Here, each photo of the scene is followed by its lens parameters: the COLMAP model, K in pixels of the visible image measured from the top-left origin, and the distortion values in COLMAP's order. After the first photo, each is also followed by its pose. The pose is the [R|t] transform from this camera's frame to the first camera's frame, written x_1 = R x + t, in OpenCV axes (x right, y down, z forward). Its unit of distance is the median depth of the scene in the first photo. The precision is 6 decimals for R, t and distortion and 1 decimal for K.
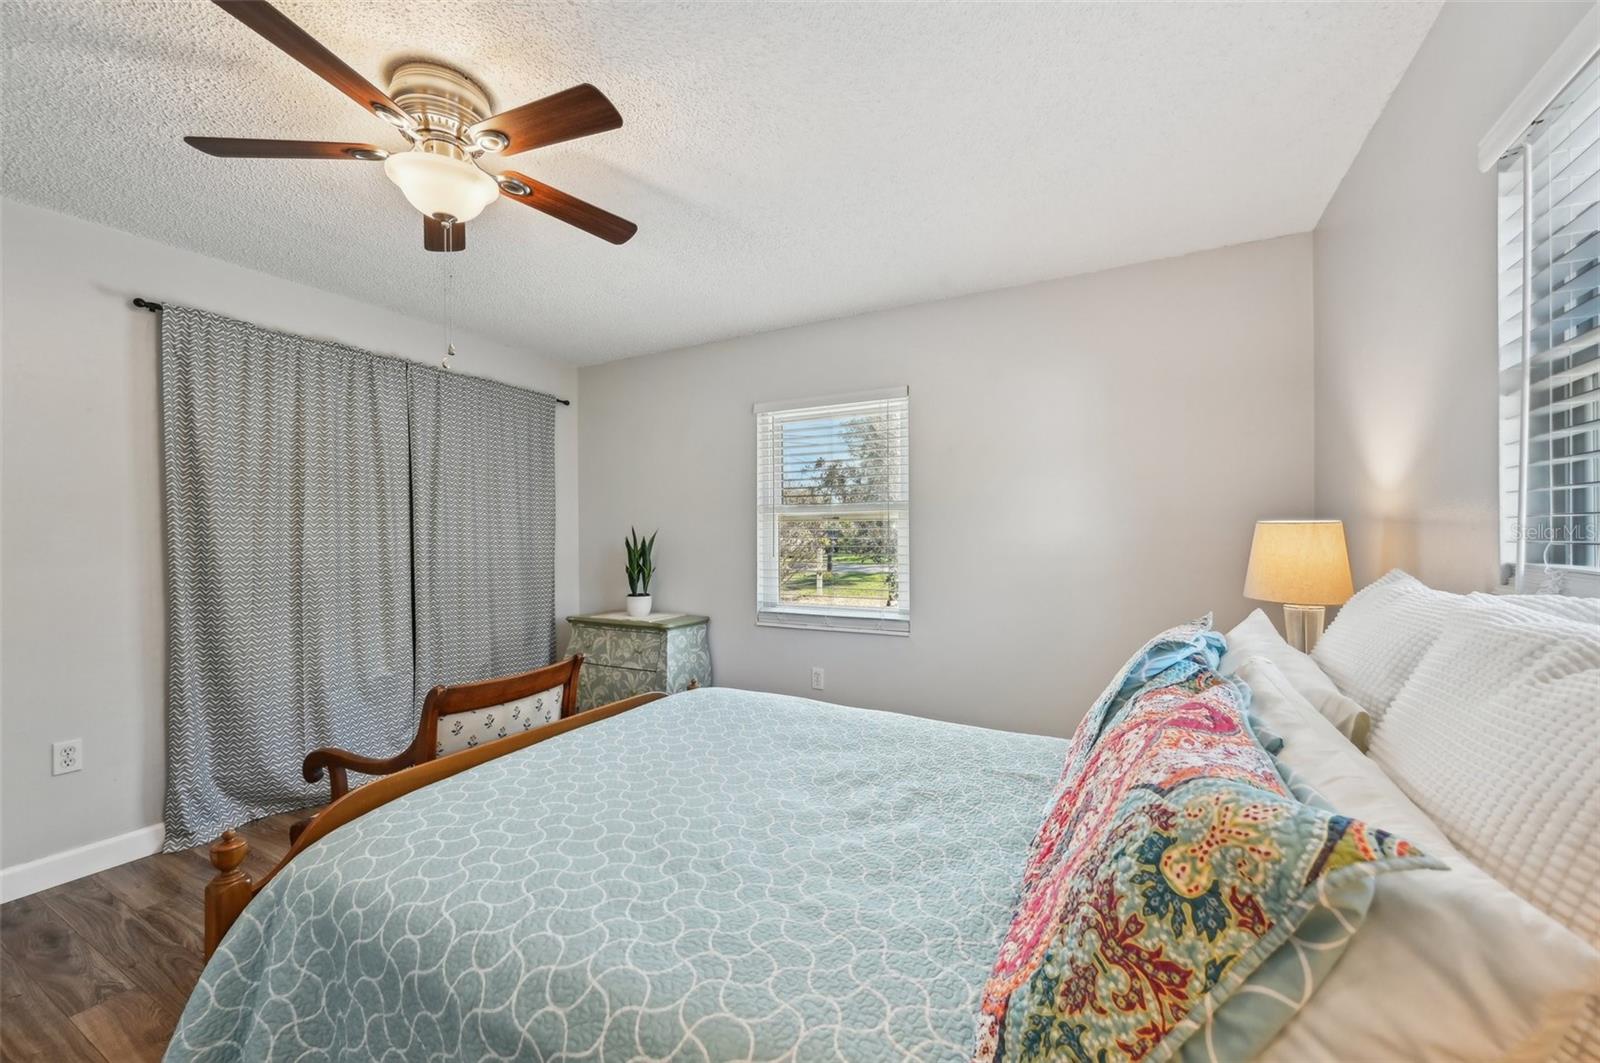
lens RADIAL K [[629.0, 0, 798.5], [0, 629.0, 535.1], [0, 0, 1]] dist [0.000227, -0.000008]
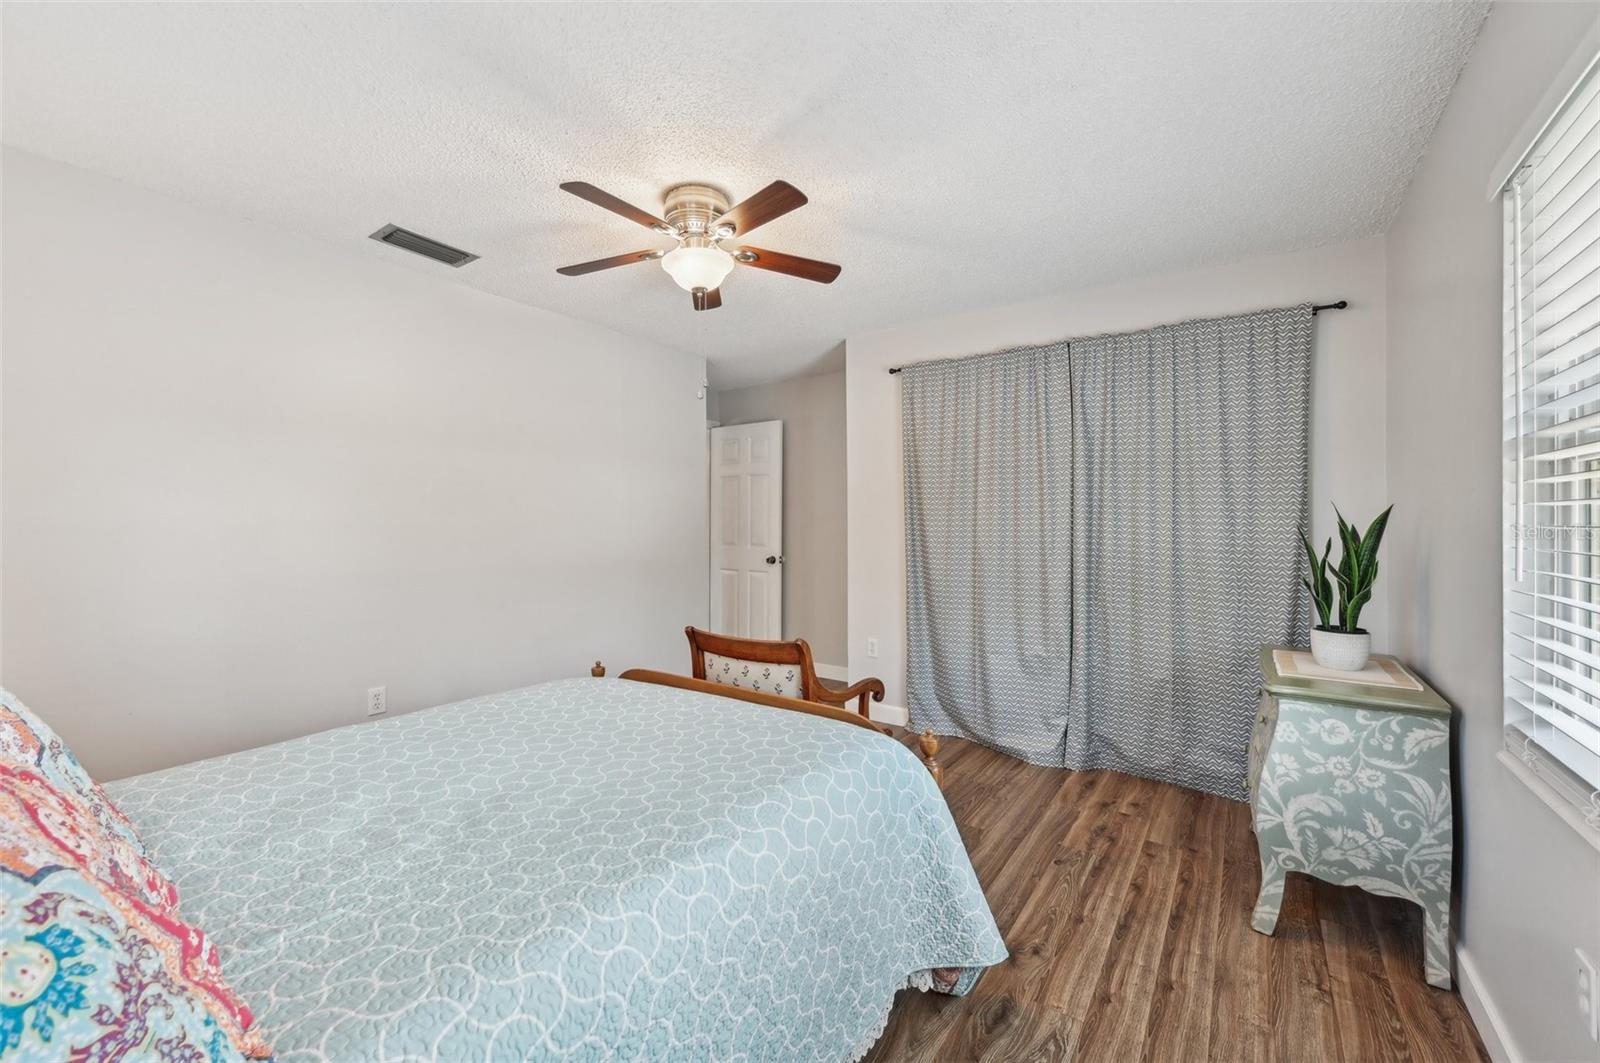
lens RADIAL K [[628.8, 0, 802.4], [0, 628.8, 536.6], [0, 0, 1]] dist [-0.001096, -0.000046]
pose [[-0.114807, 0.029503, -0.992950, 0.477755], [0.000939, 0.999562, 0.029591, -0.003145], [0.993387, 0.002465, -0.114785, 0.842785]]
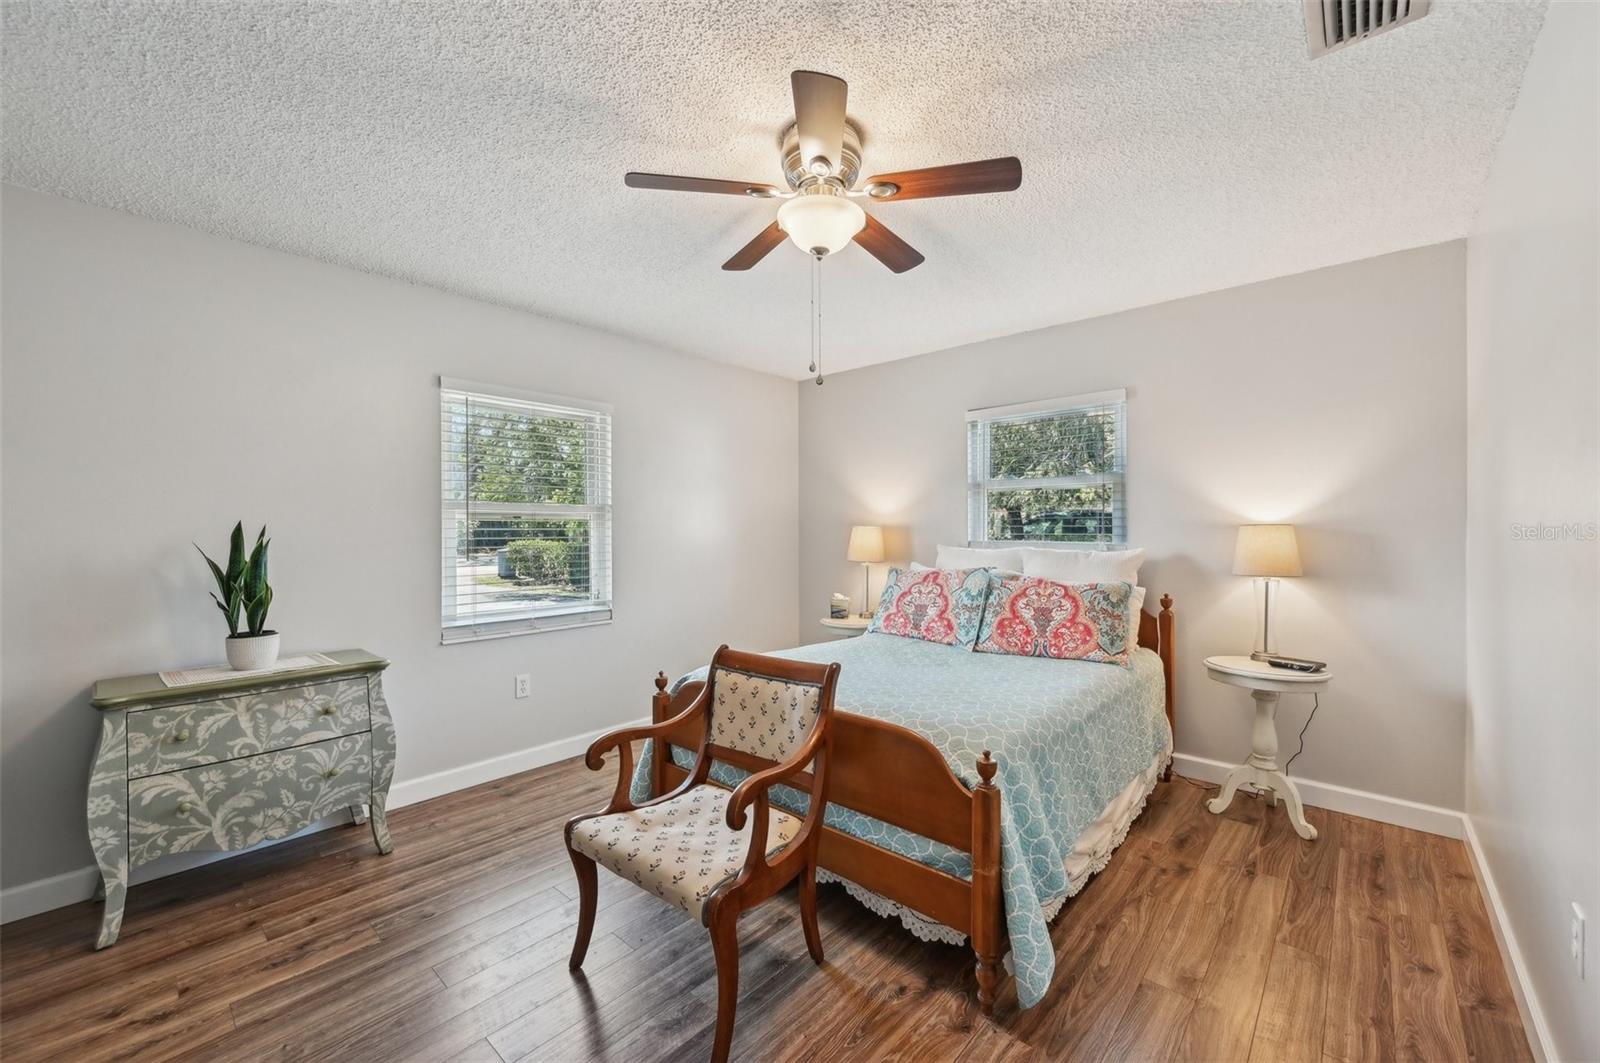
lens RADIAL K [[629.0, 0, 798.5], [0, 629.0, 535.1], [0, 0, 1]] dist [0.000227, -0.000008]
pose [[0.233417, -0.003408, 0.972371, -1.016571], [0.005475, 0.999983, 0.002191, 0.000295], [-0.972361, 0.004812, 0.233431, 0.474430]]
